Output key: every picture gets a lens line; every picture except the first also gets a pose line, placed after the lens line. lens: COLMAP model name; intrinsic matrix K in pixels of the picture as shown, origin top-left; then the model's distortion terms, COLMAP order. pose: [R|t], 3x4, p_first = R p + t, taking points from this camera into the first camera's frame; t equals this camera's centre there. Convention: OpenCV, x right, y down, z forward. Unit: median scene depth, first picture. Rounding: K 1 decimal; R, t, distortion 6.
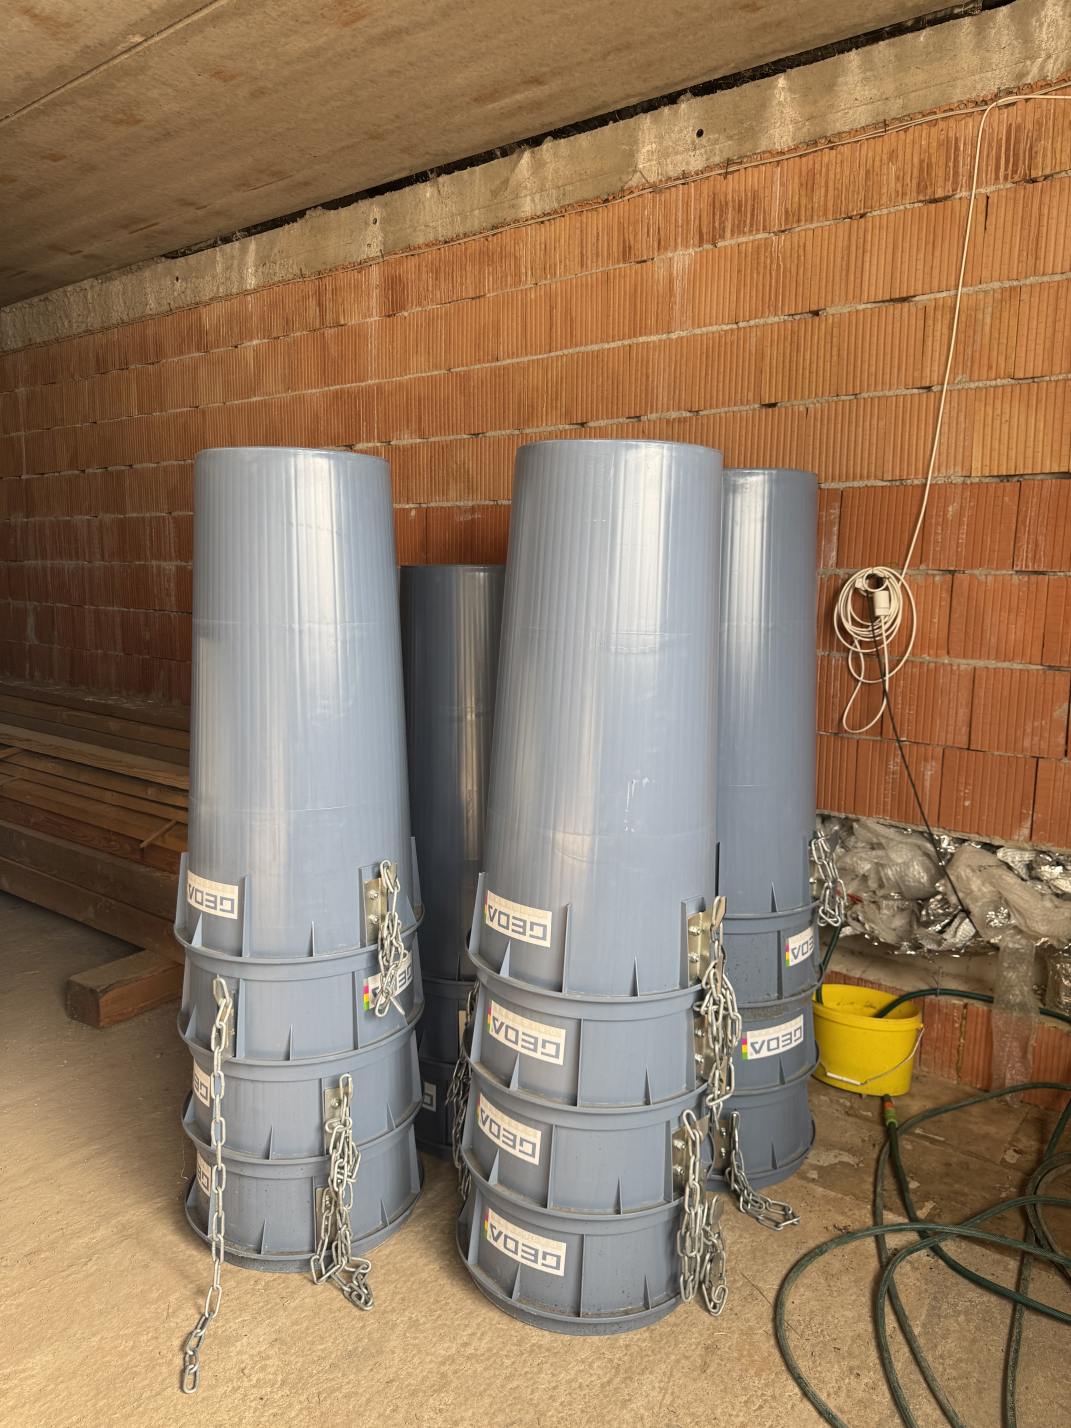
lens RADIAL K [[1015.0, 0, 552.1], [0, 1015.0, 723.0], [0, 0, 1]] dist [0.003841, -0.010530]
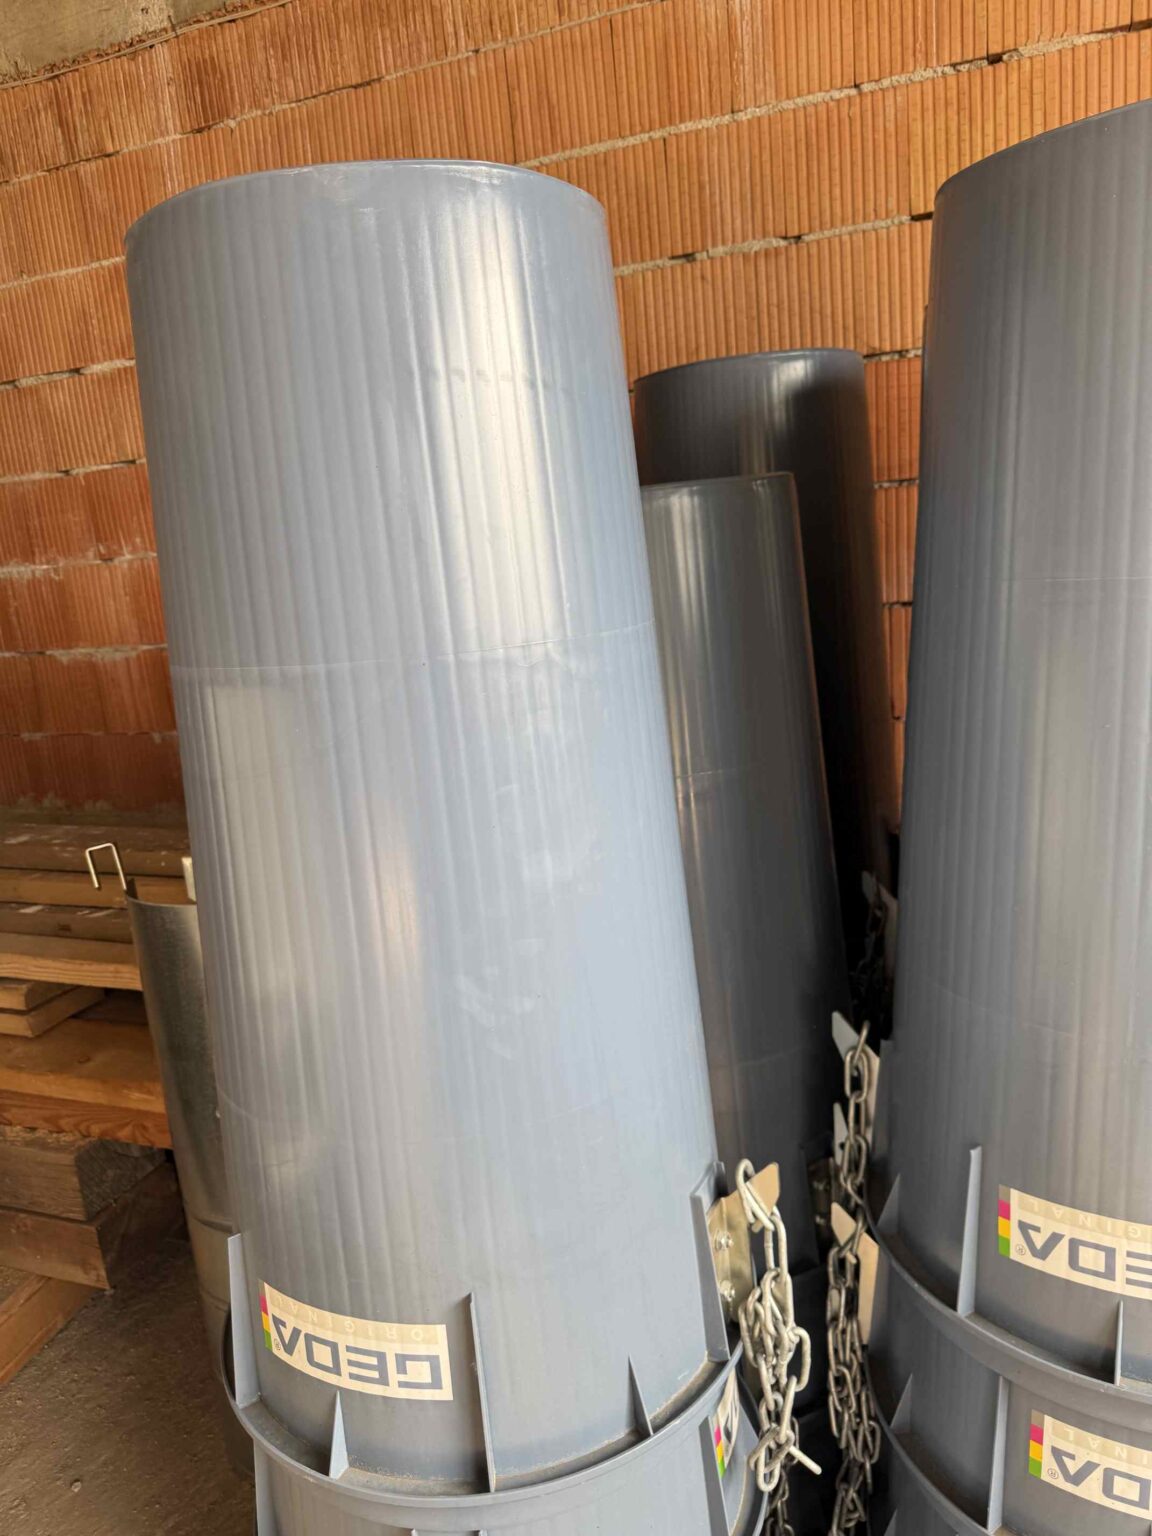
lens RADIAL K [[1095.0, 0, 577.3], [0, 1095.0, 771.2], [0, 0, 1]] dist [-0.012991, 0.002515]
pose [[0.954326, -0.152931, 0.256660, -0.225623], [0.138672, 0.987653, 0.072874, -0.051056], [-0.264636, -0.033954, 0.963751, 0.396150]]
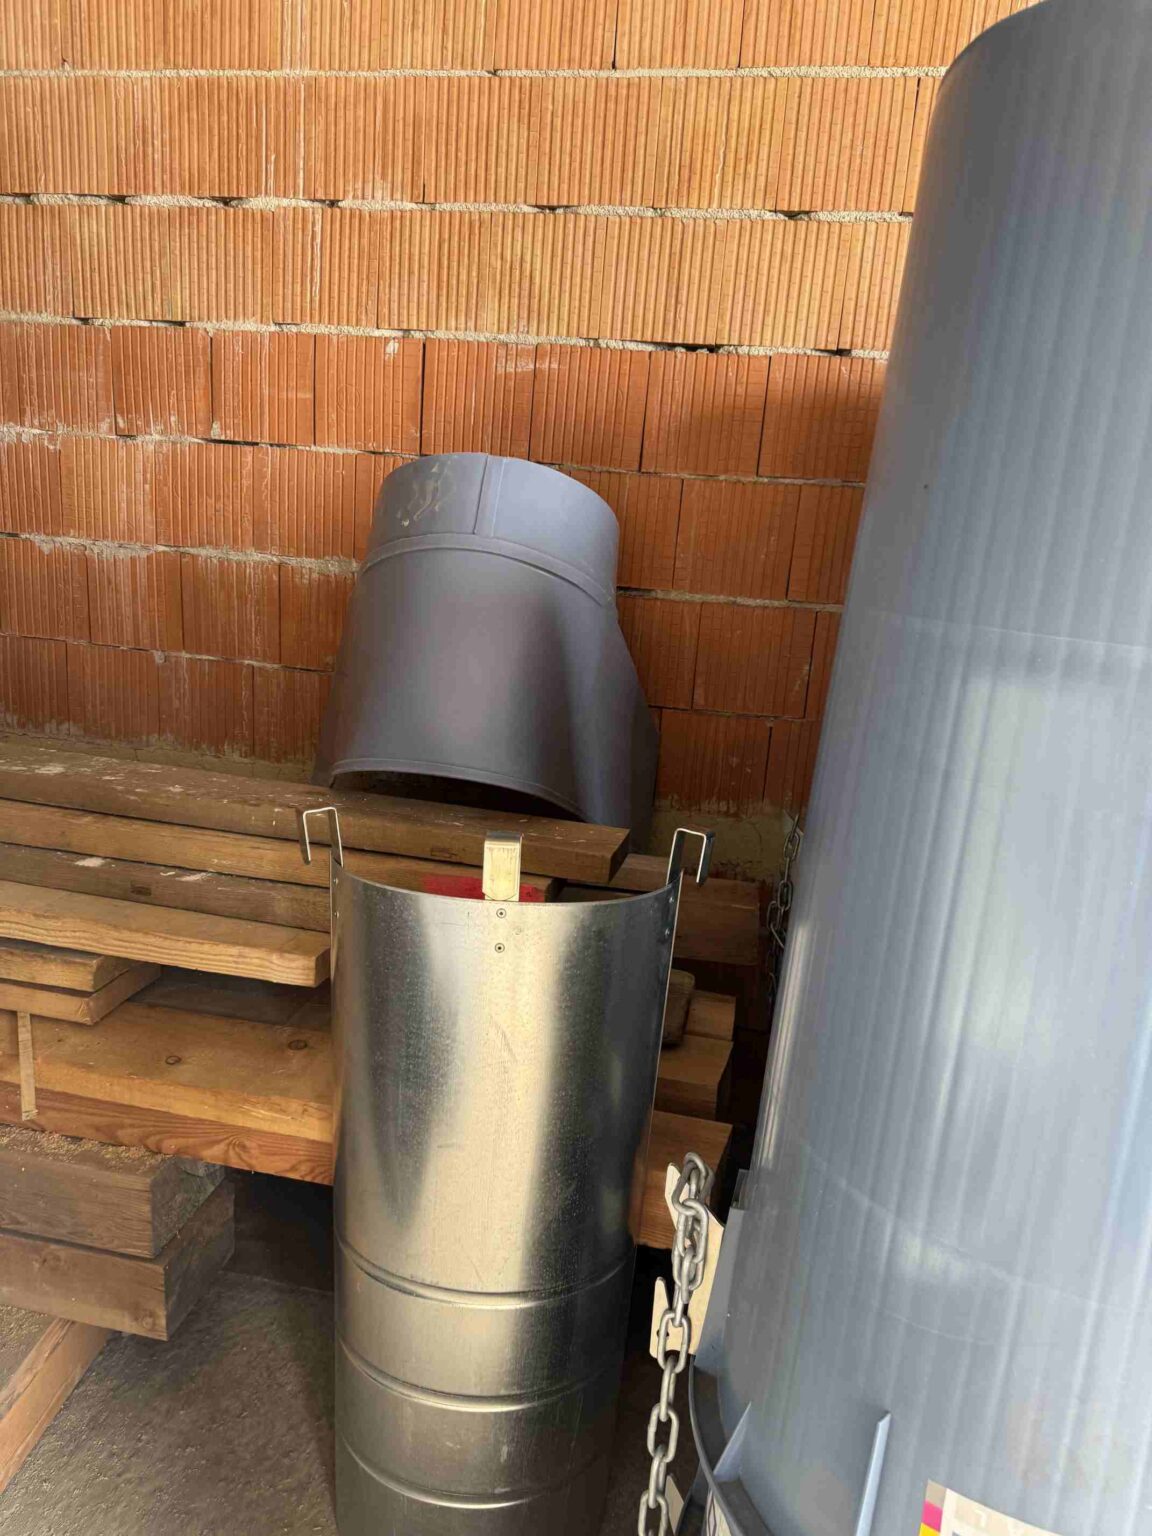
lens RADIAL K [[1080.7, 0, 593.1], [0, 1080.7, 773.0], [0, 0, 1]] dist [-0.003227, -0.004762]
pose [[0.894784, -0.058804, 0.442611, -0.408613], [0.006421, 0.992882, 0.118932, -0.070232], [-0.446454, -0.103577, 0.888792, 0.565800]]
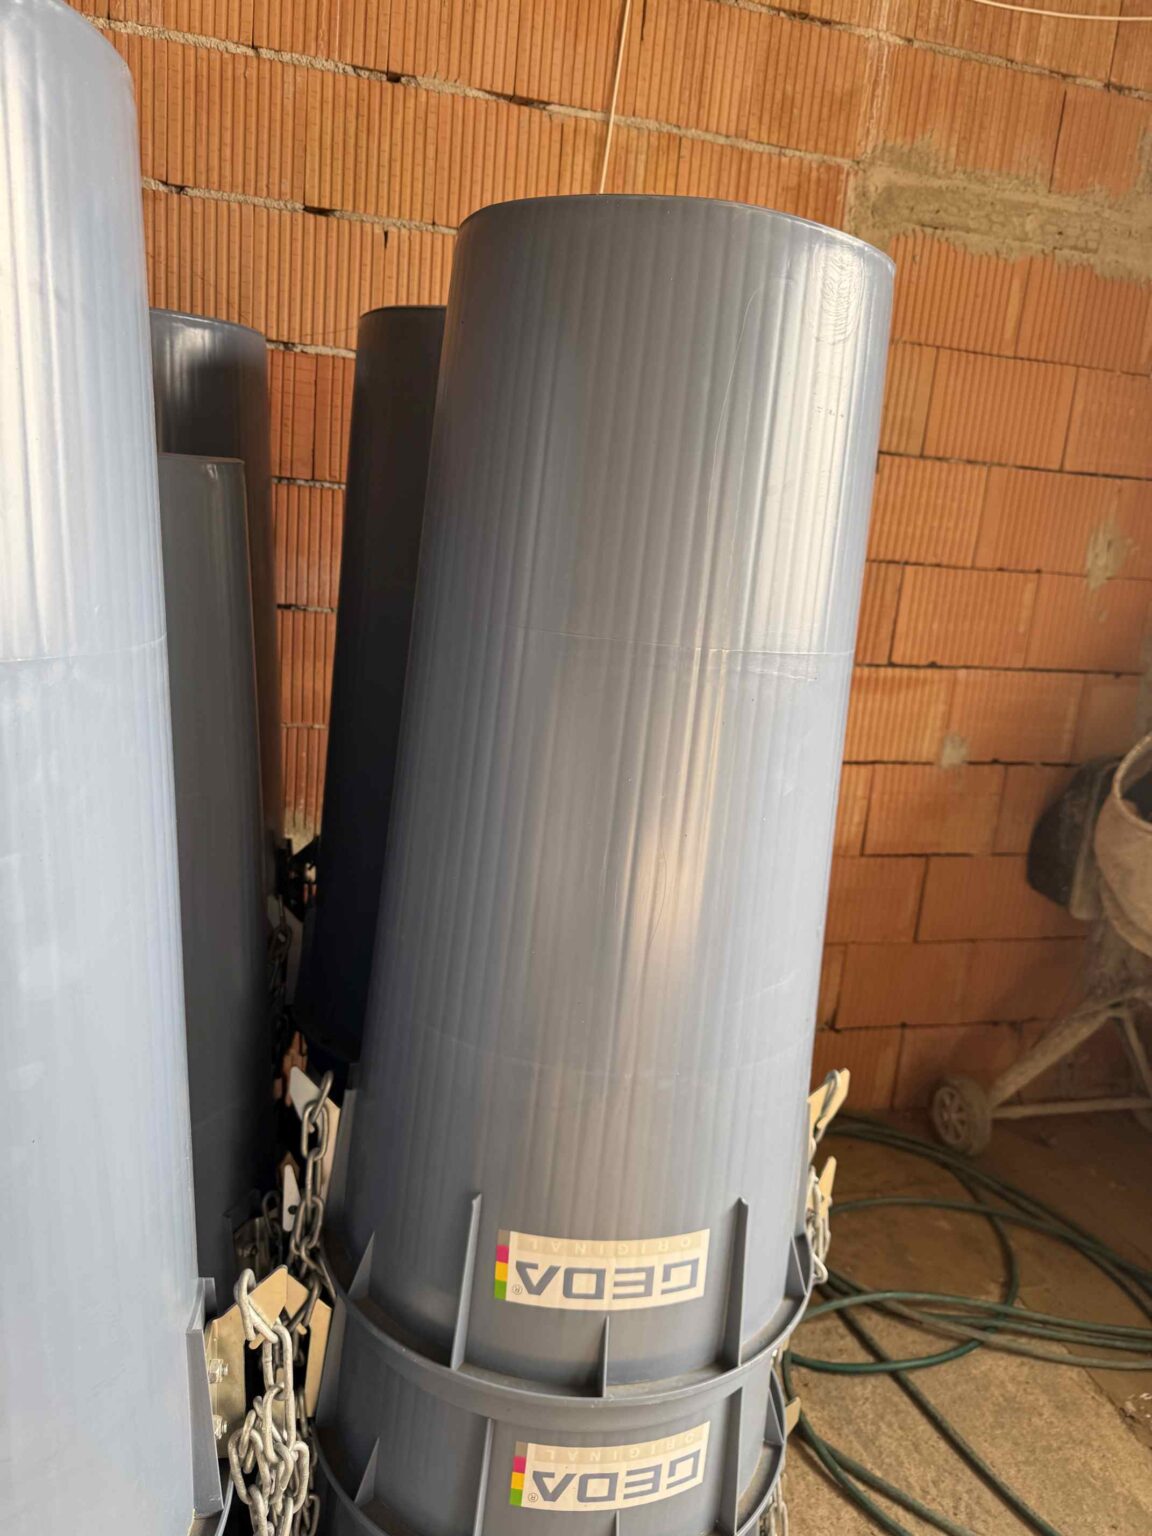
lens RADIAL K [[1090.8, 0, 576.0], [0, 1090.8, 768.0], [0, 0, 1]] dist [-0.005680, -0.003681]
pose [[0.606160, -0.139678, 0.782982, -0.260530], [0.040504, 0.988602, 0.145002, -0.069255], [-0.794311, -0.056181, 0.604908, 0.465600]]
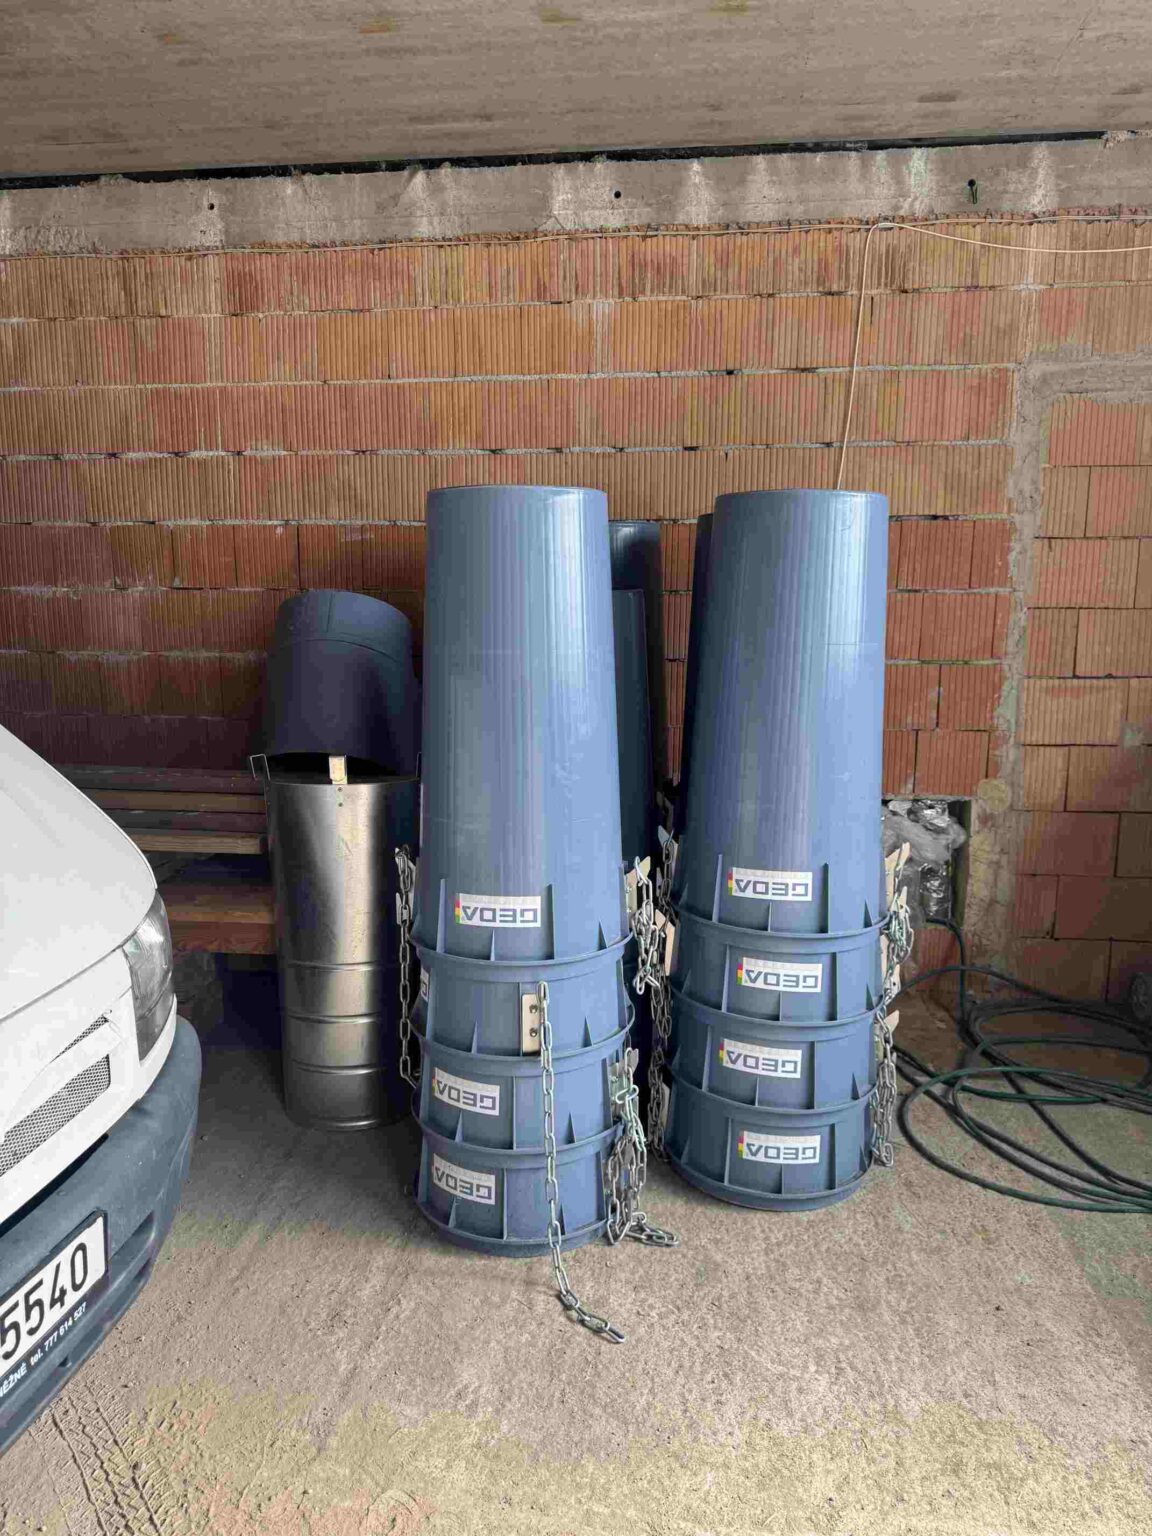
lens RADIAL K [[1080.4, 0, 577.2], [0, 1080.4, 775.4], [0, 0, 1]] dist [0.025807, -0.038867]
pose [[0.860292, -0.097560, 0.500380, -0.562044], [0.083791, 0.995229, 0.049980, -0.013330], [-0.502869, -0.001070, 0.864362, -0.002365]]
